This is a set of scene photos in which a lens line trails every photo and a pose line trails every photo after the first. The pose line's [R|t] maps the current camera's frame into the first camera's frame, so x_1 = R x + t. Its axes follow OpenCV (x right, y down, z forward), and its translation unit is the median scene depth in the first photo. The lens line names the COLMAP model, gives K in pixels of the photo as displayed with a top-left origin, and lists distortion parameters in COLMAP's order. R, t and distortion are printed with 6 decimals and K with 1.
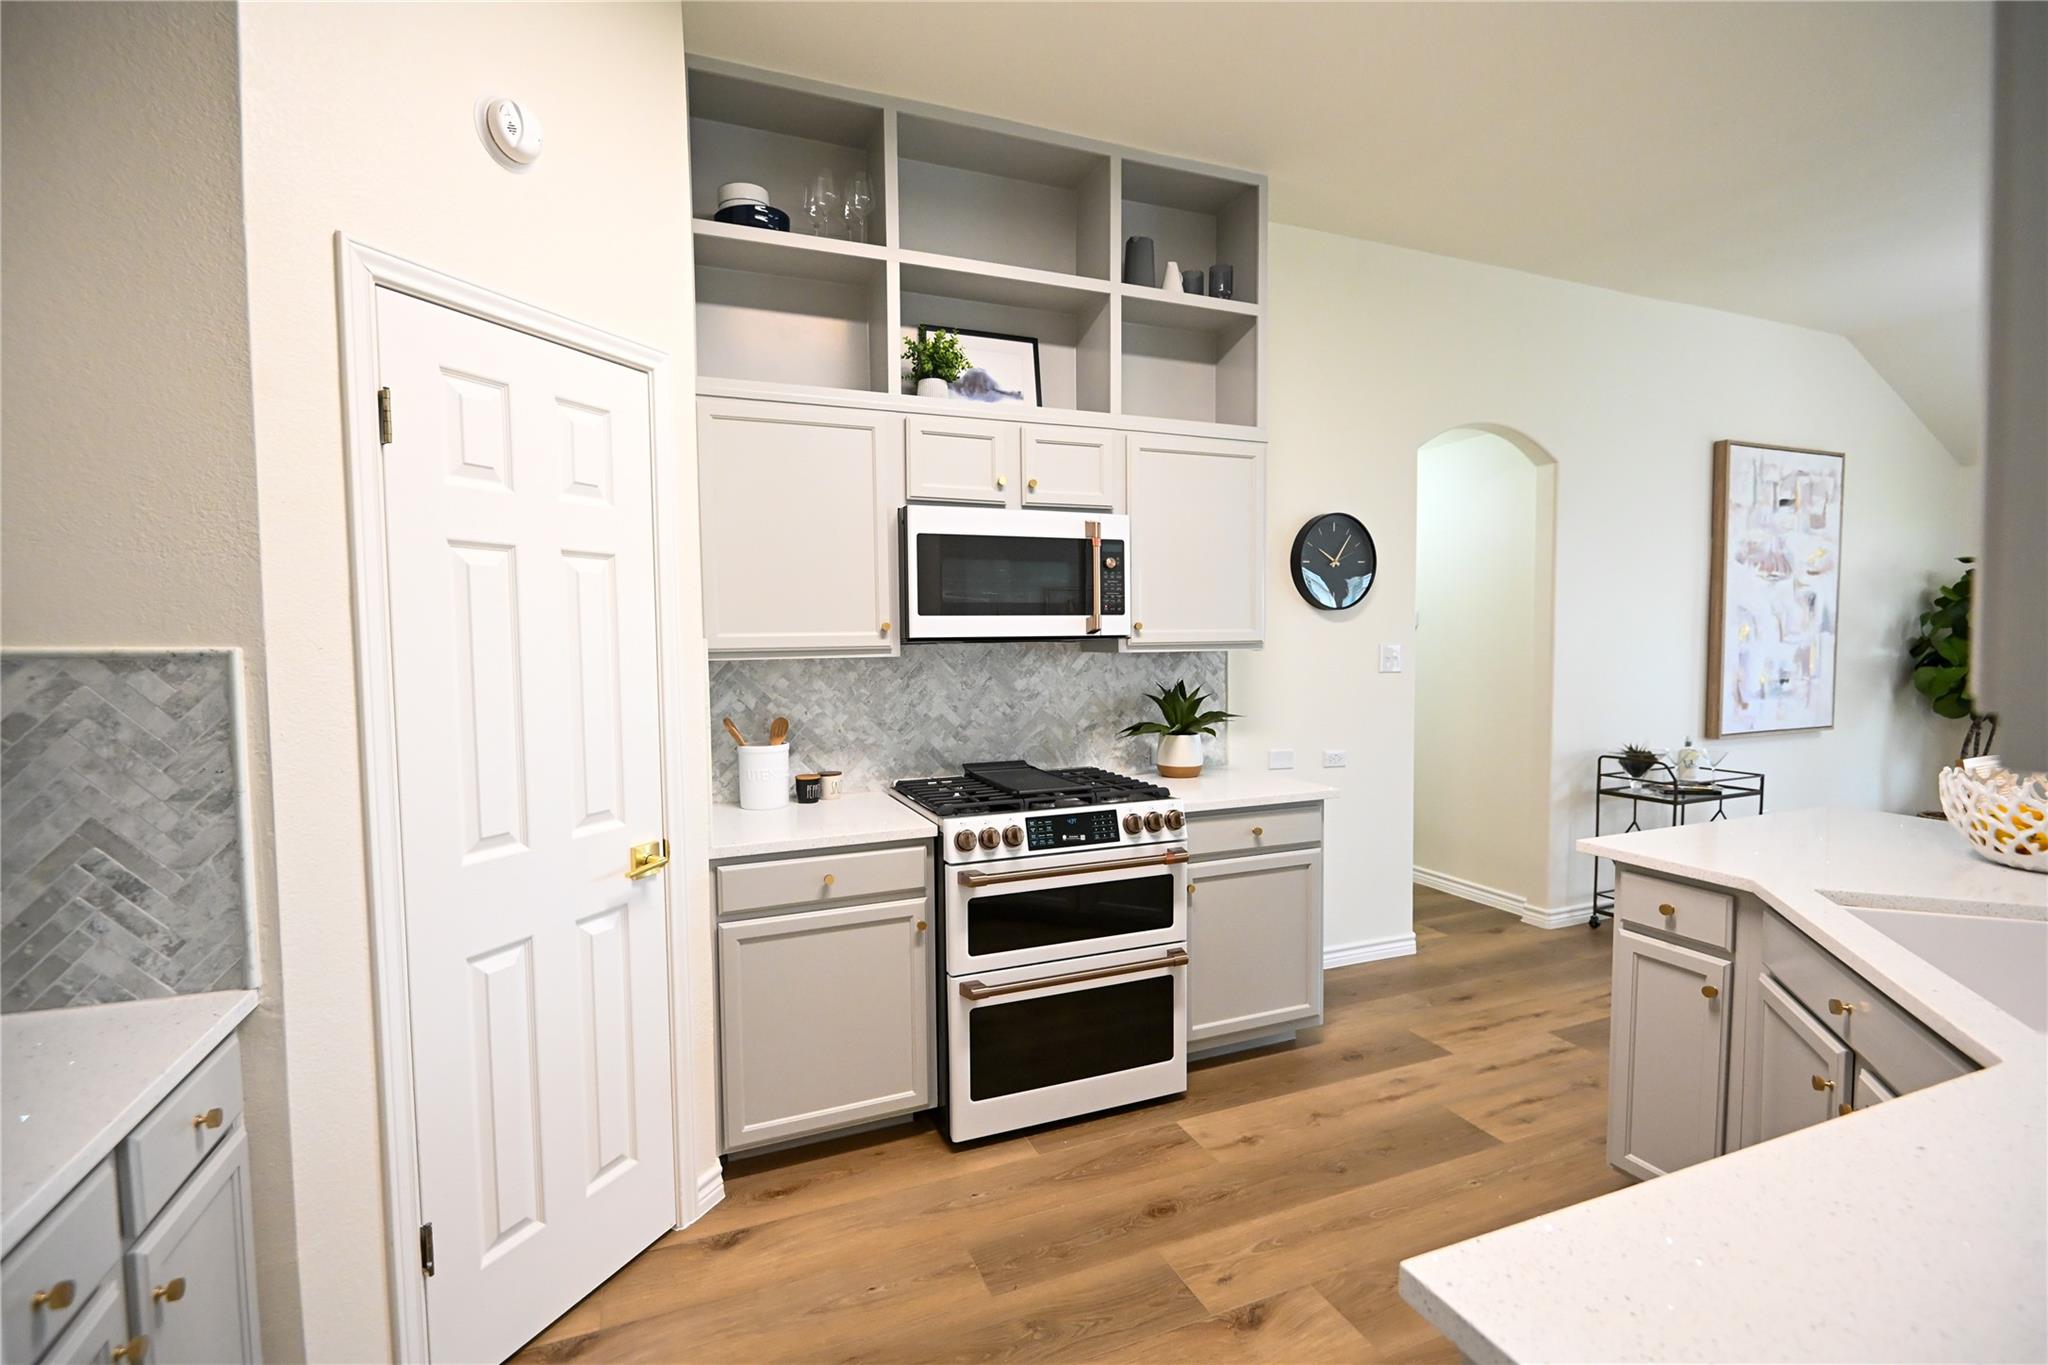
lens RADIAL K [[933.0, 0, 1031.2], [0, 933.0, 683.4], [0, 0, 1]] dist [-0.005758, -0.001560]
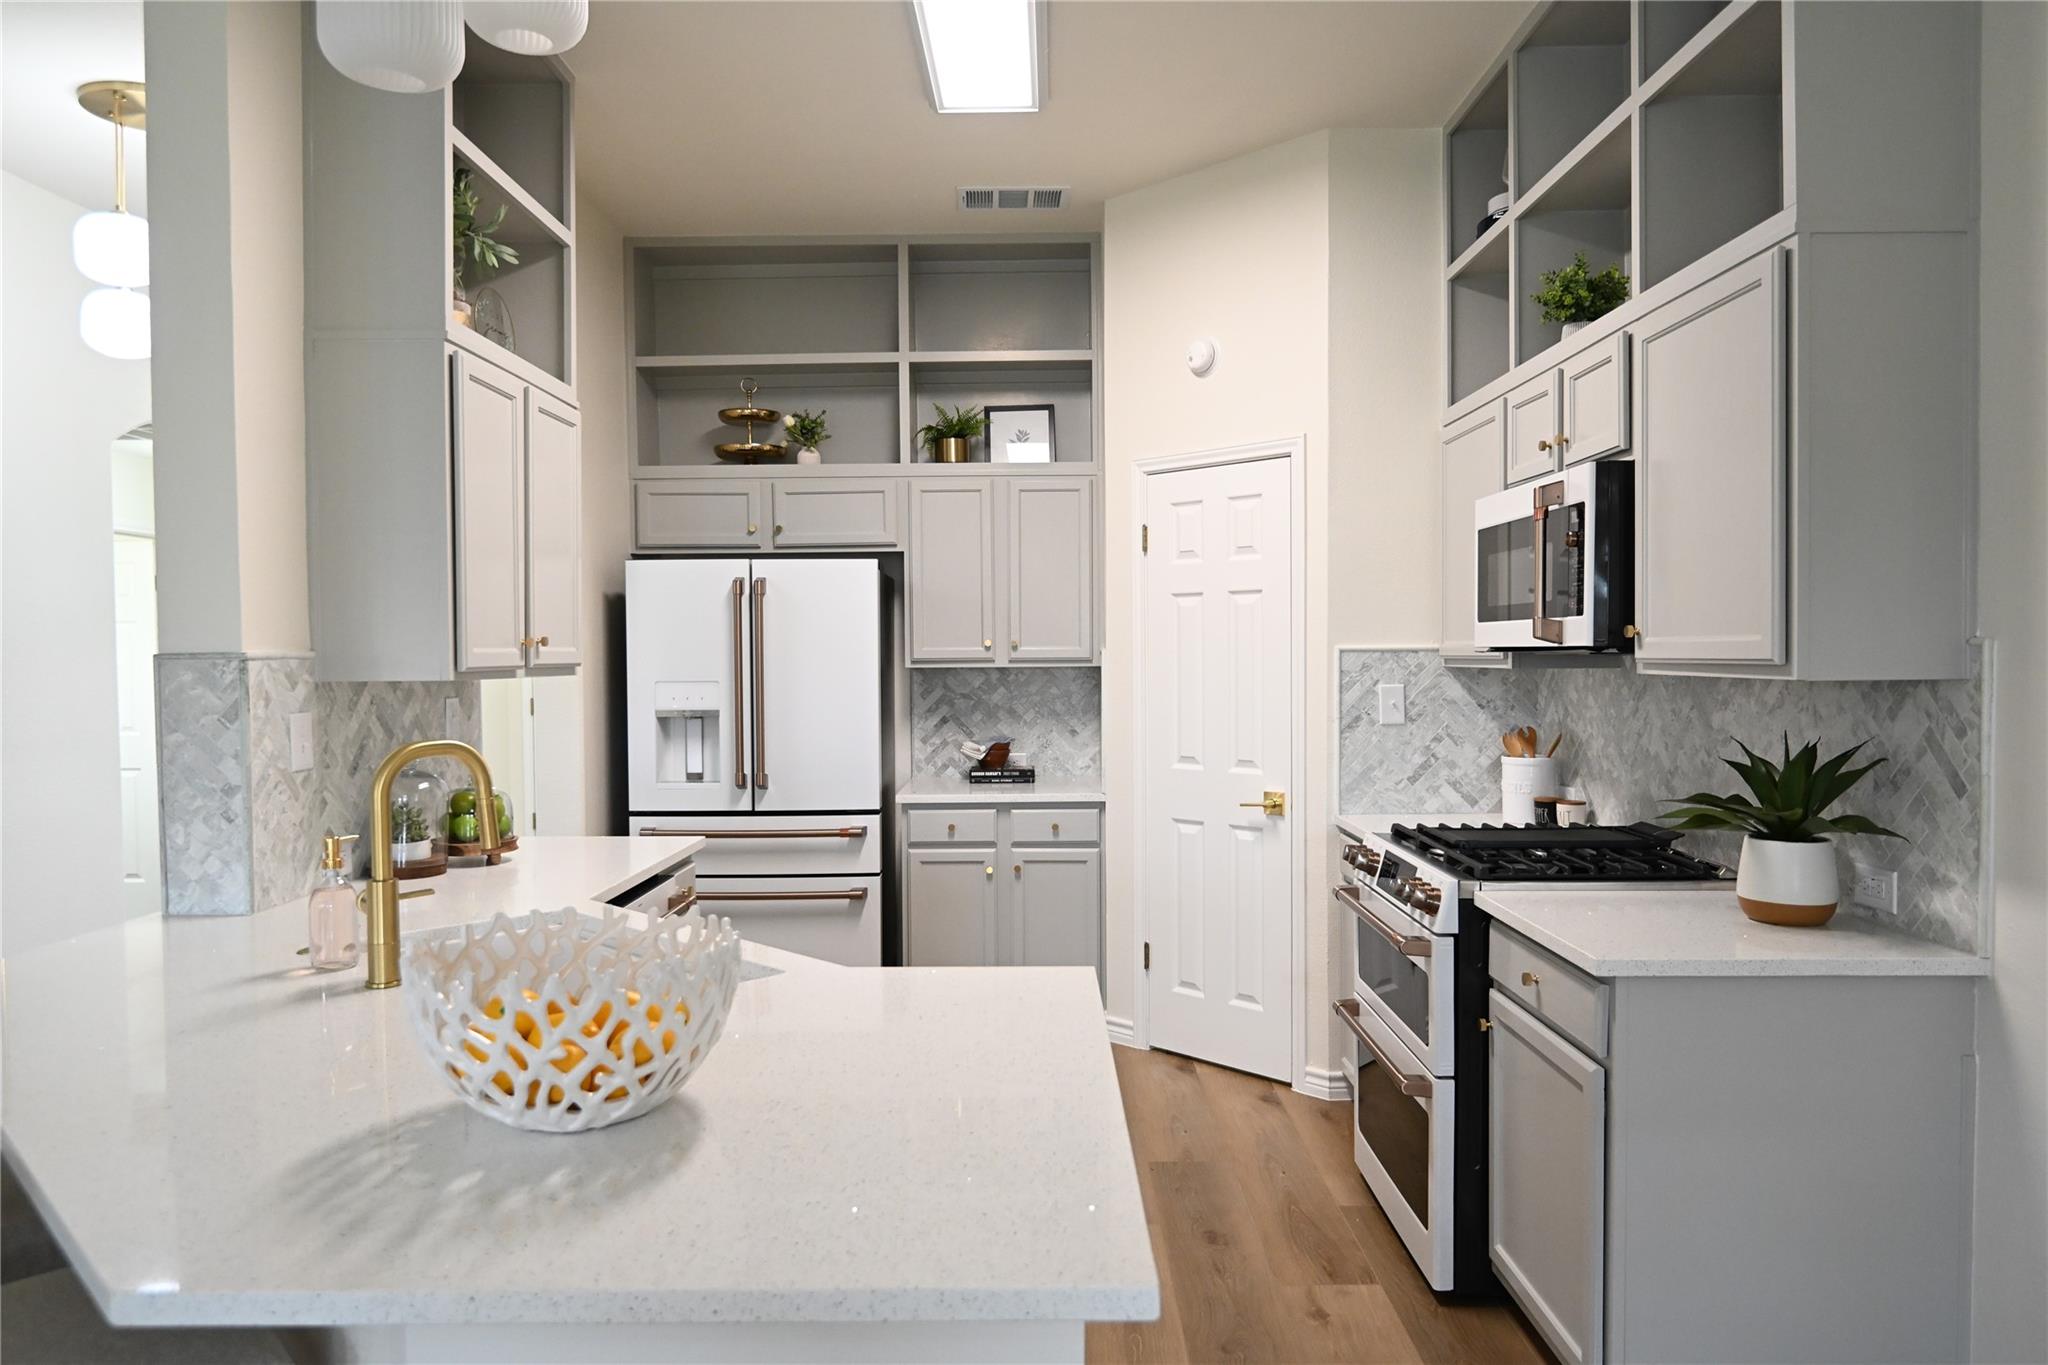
lens RADIAL K [[1352.3, 0, 1027.0], [0, 1352.3, 685.7], [0, 0, 1]] dist [-0.007968, -0.003405]
pose [[-0.393922, 0.036090, -0.918435, 0.771461], [-0.039318, 0.997653, 0.056067, -0.042314], [0.918302, 0.058197, -0.391578, 0.692702]]
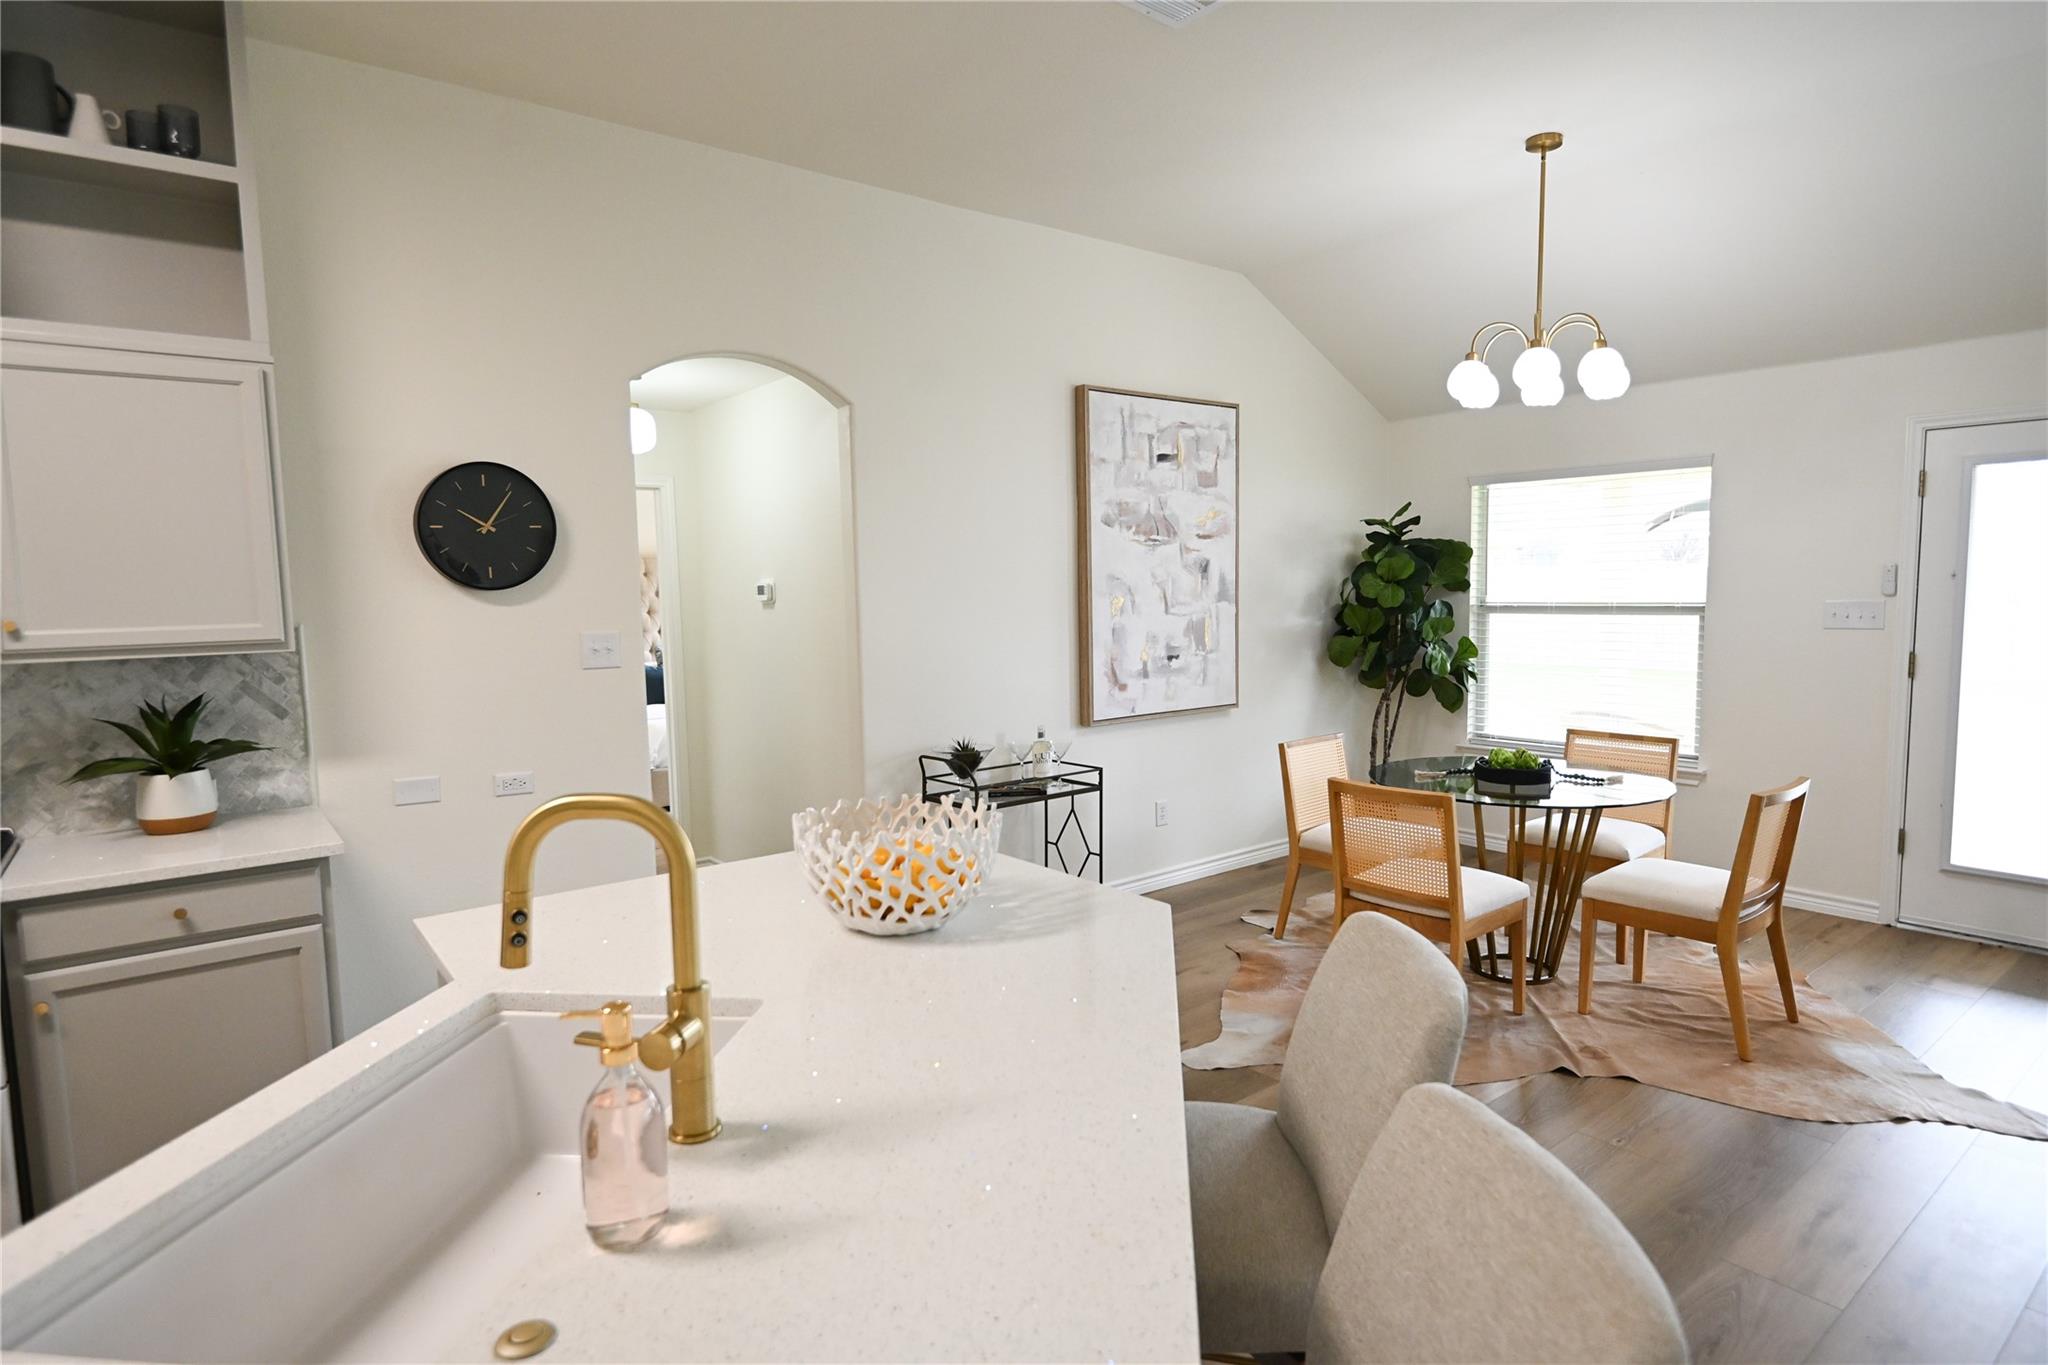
lens RADIAL K [[1090.9, 0, 1024.2], [0, 1090.9, 682.6], [0, 0, 1]] dist [-0.003776, -0.001503]
pose [[0.963275, -0.034490, 0.266293, 0.434729], [0.026858, 0.999119, 0.032250, -0.017868], [-0.267170, -0.023914, 0.963353, 0.022381]]
